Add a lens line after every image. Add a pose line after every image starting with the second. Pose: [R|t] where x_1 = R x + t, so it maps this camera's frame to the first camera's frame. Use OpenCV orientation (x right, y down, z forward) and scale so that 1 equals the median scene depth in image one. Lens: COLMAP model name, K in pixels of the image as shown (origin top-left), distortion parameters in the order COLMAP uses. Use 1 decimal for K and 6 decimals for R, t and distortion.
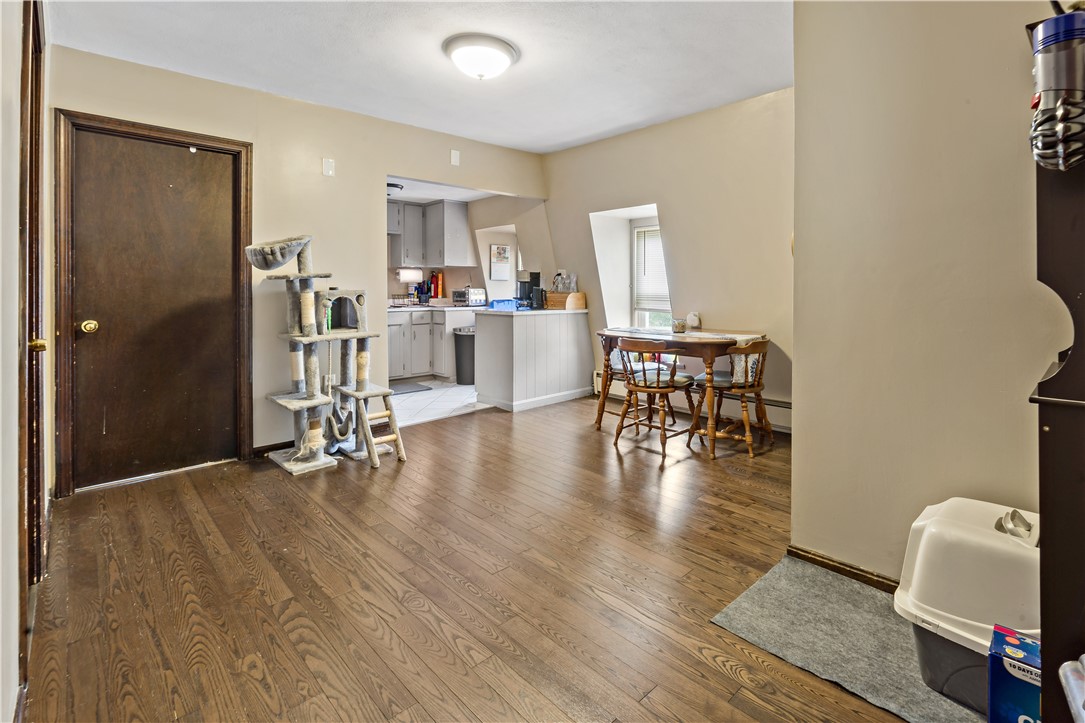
lens RADIAL K [[504.1, 0, 575.0], [0, 504.1, 291.8], [0, 0, 1]] dist [-0.006688, 0.002068]
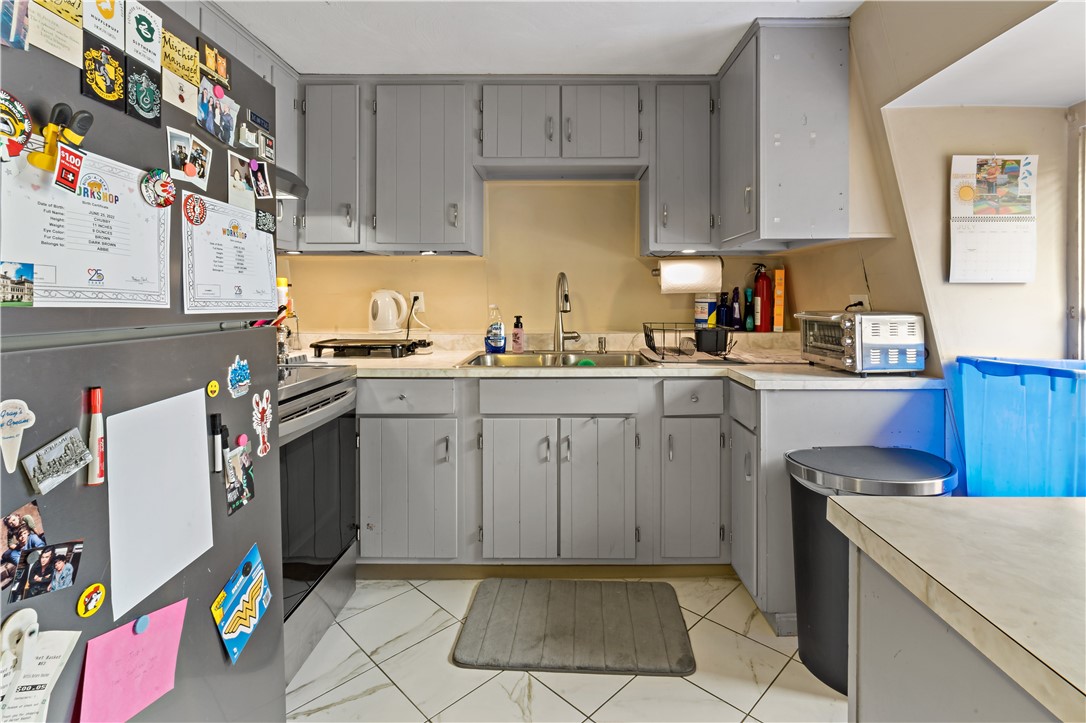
lens RADIAL K [[504.6, 0, 544.1], [0, 504.6, 303.5], [0, 0, 1]] dist [-0.006688, 0.002068]
pose [[0.690217, 0.010716, -0.723523, -0.139253], [-0.000087, 0.999892, 0.014726, -0.018984], [0.723602, -0.010101, 0.690144, 0.749940]]
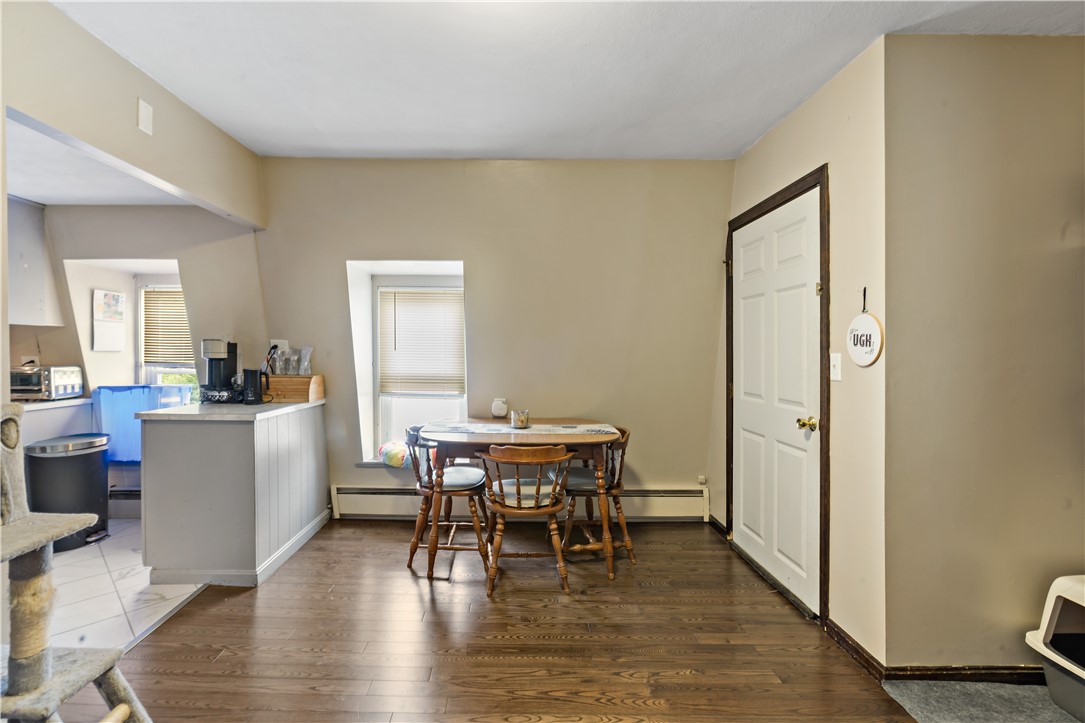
lens RADIAL K [[504.1, 0, 497.7], [0, 504.1, 359.3], [0, 0, 1]] dist [-0.006688, 0.002068]
pose [[0.718032, -0.007196, 0.695972, -0.270538], [-0.005322, 0.999861, 0.015828, -0.029329], [-0.695989, -0.015069, 0.717894, 0.319649]]
